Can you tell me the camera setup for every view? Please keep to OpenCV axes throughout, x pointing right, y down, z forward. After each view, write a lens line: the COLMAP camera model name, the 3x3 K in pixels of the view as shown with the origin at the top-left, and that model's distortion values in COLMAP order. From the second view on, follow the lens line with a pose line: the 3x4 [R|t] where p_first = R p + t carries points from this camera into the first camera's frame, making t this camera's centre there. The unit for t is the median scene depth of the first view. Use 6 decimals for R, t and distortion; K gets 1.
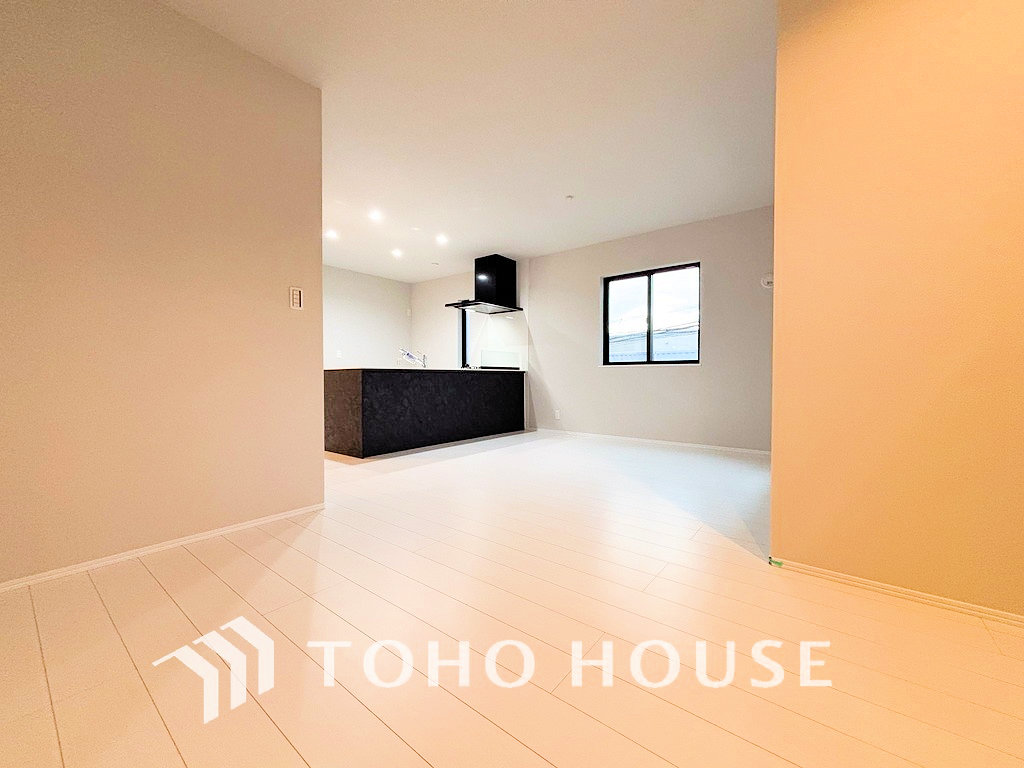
lens RADIAL K [[411.4, 0, 504.8], [0, 411.4, 381.8], [0, 0, 1]] dist [0.010375, -0.000248]
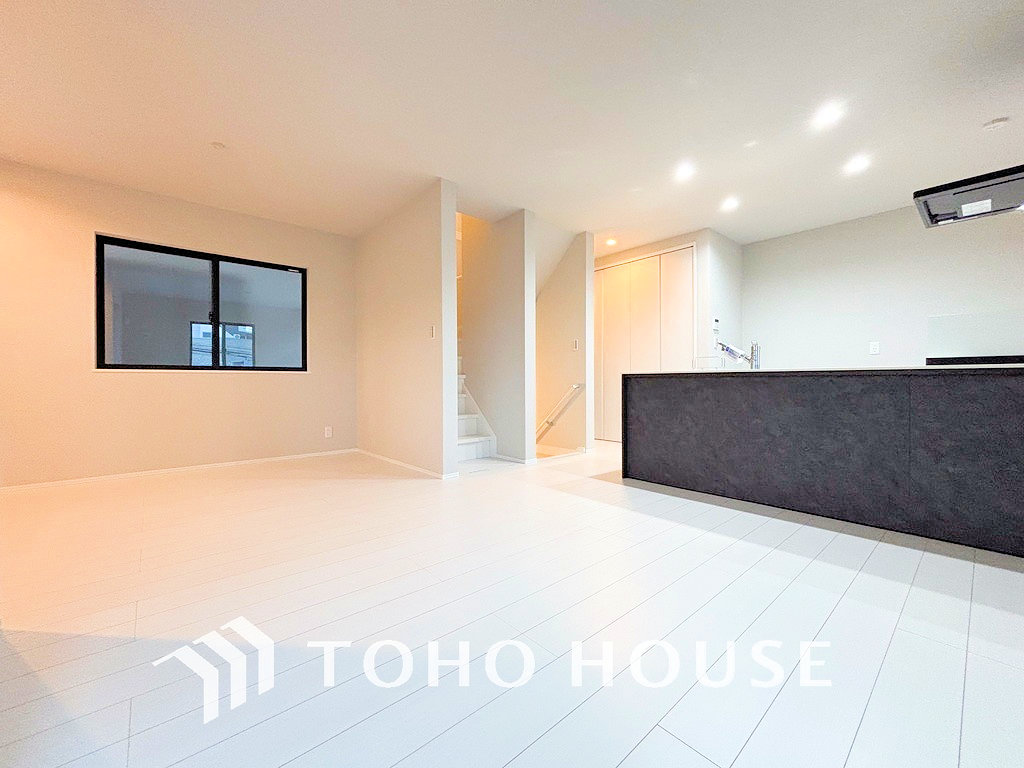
lens RADIAL K [[411.4, 0, 504.8], [0, 411.4, 381.8], [0, 0, 1]] dist [0.010375, -0.000248]
pose [[-0.183798, 0.000485, -0.982964, 0.454630], [-0.012879, 0.999913, 0.002901, -0.012716], [0.982880, 0.013193, -0.183776, 0.761478]]
